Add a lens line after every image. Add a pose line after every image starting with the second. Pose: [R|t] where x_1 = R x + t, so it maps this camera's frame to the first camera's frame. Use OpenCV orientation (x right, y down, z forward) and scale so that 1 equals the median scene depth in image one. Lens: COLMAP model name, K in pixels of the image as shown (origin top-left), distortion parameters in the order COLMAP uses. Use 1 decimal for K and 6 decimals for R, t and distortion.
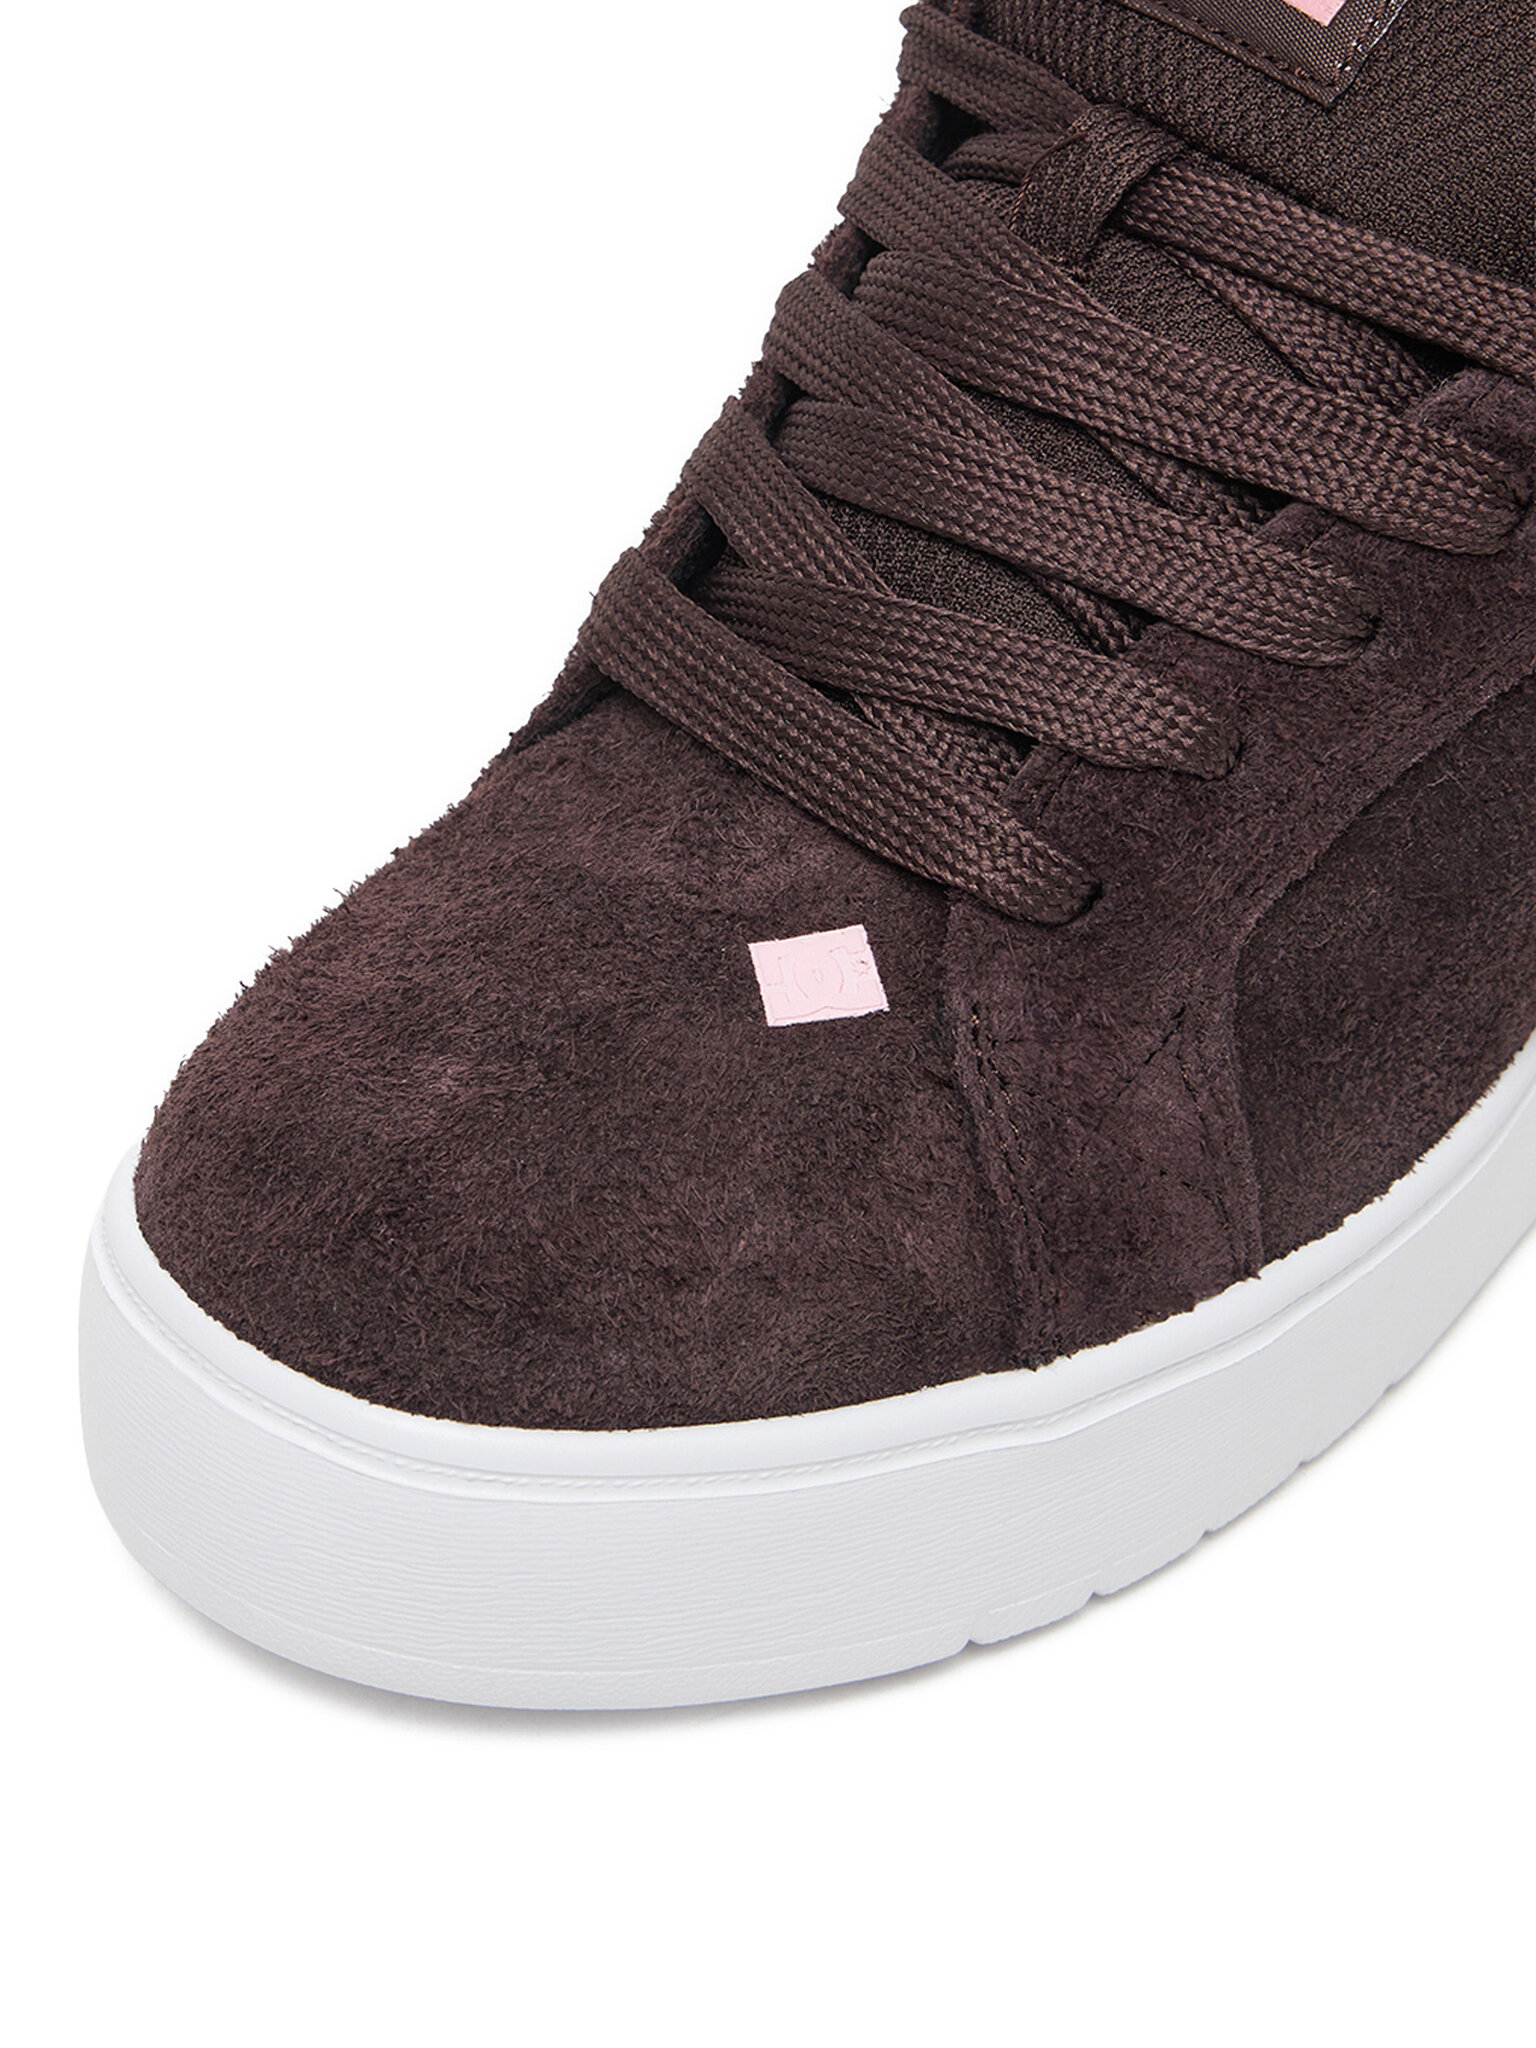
lens RADIAL K [[4452.2, 0, 767.2], [0, 4452.2, 1023.2], [0, 0, 1]] dist [-0.050547, 0.000000]
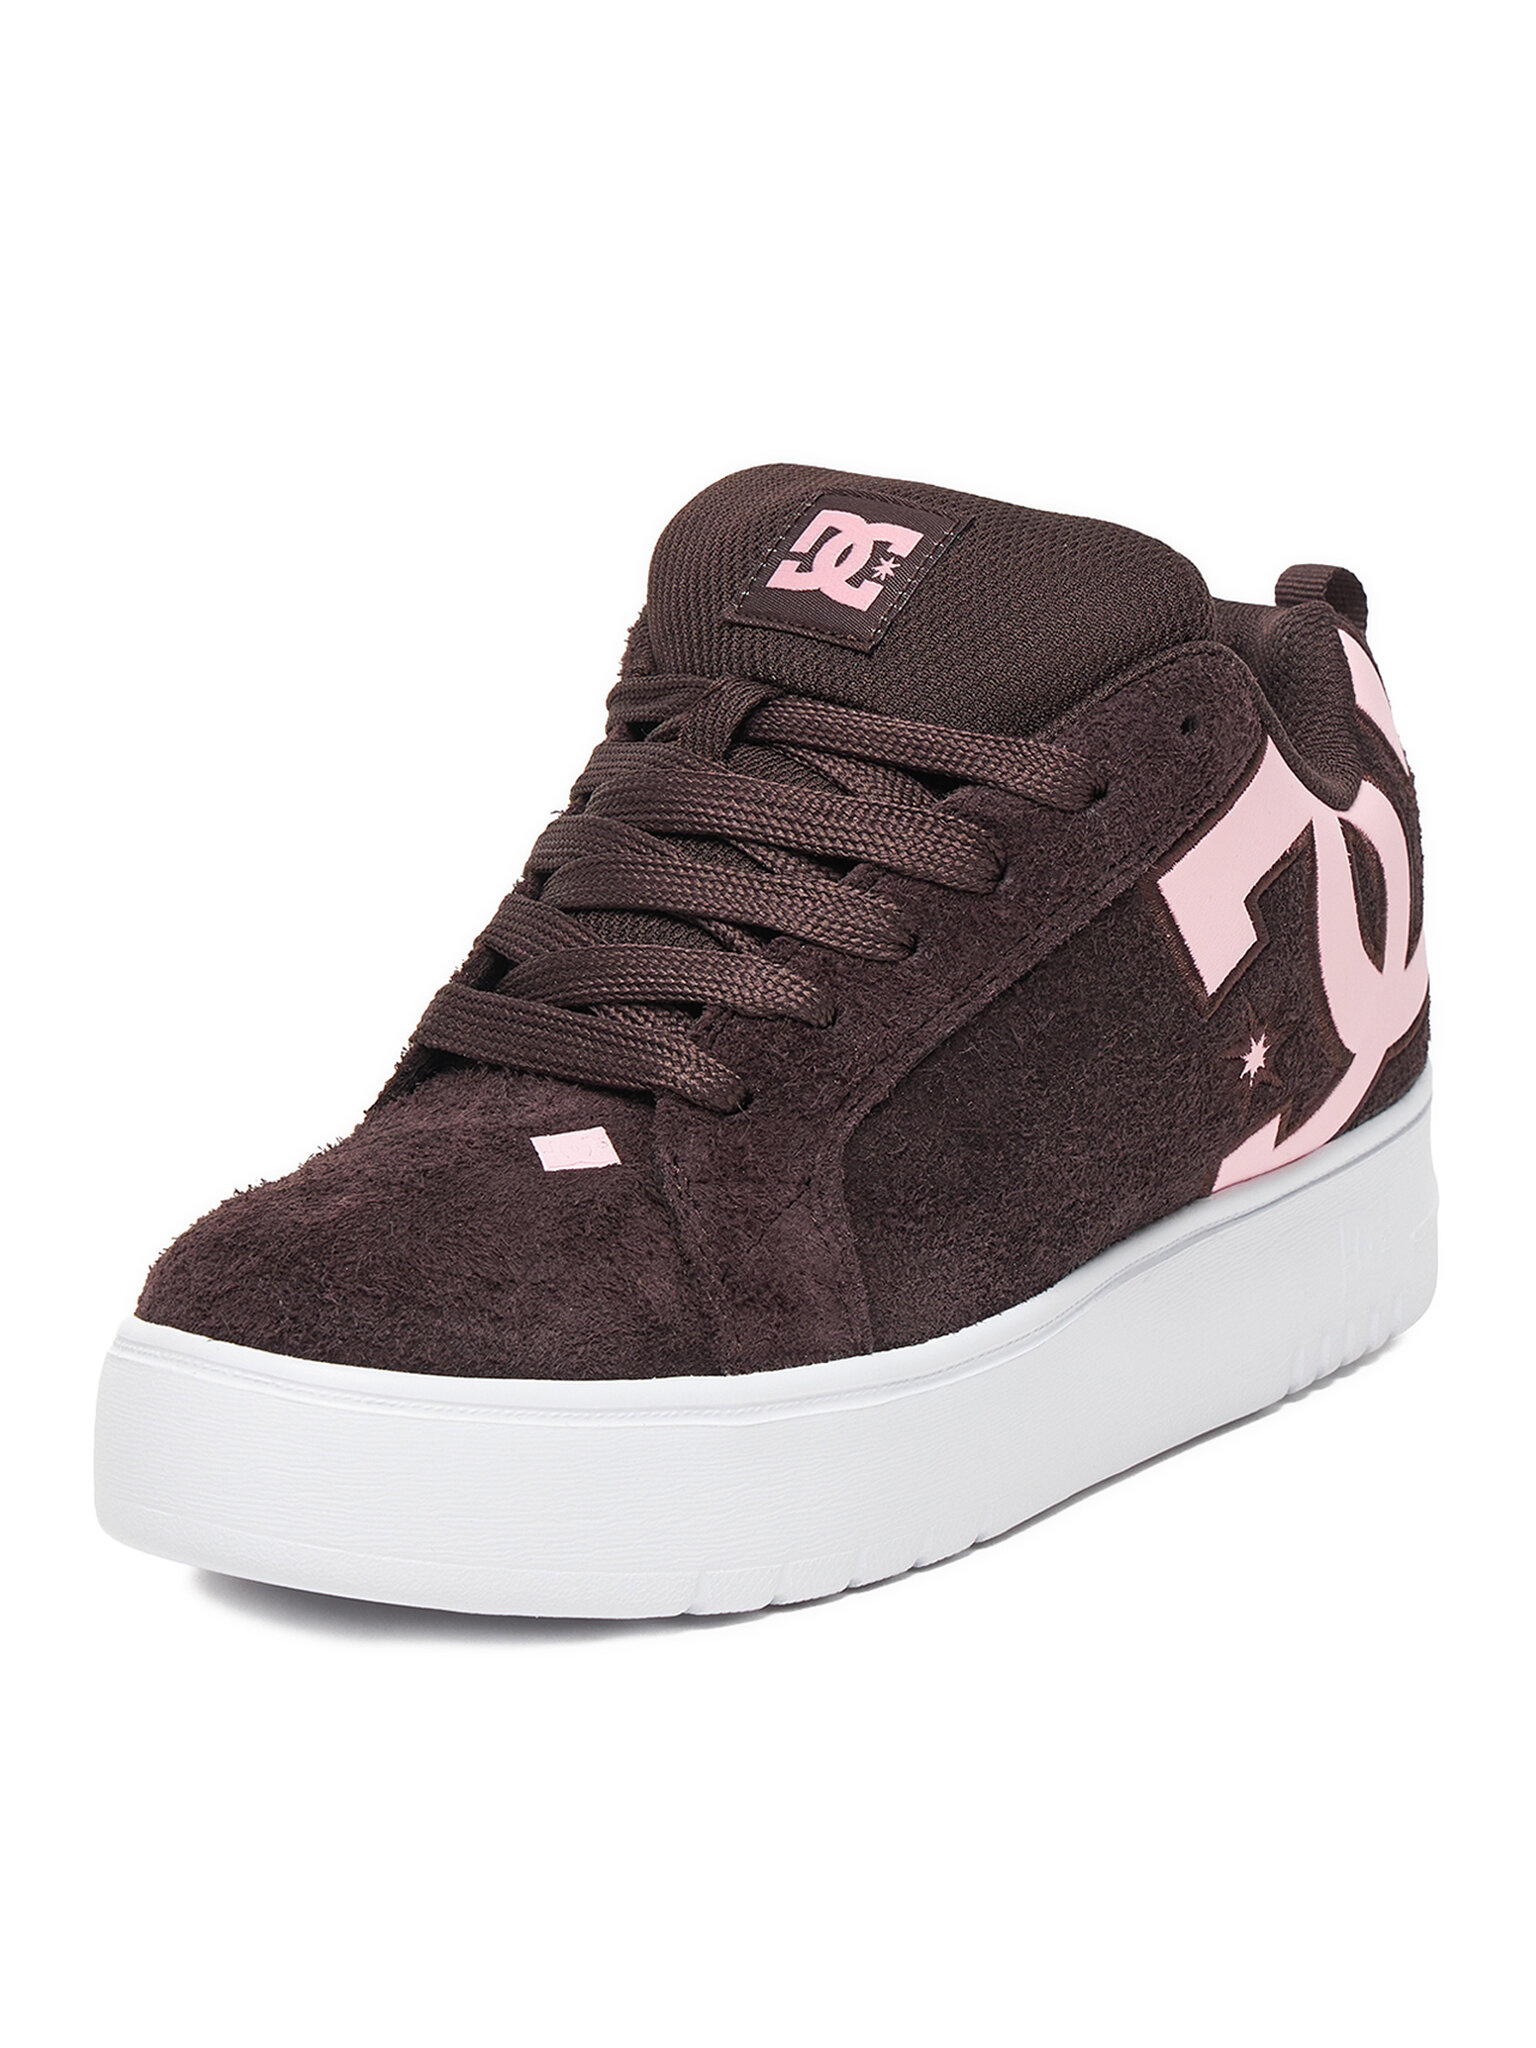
lens RADIAL K [[4874.3, 0, 770.2], [0, 4874.3, 1019.9], [0, 0, 1]] dist [0.080173, 0.000000]
pose [[0.997551, -0.038475, 0.058418, -0.018775], [0.055938, 0.940206, -0.335981, 0.527240], [-0.041998, 0.338426, 0.940055, -0.639602]]
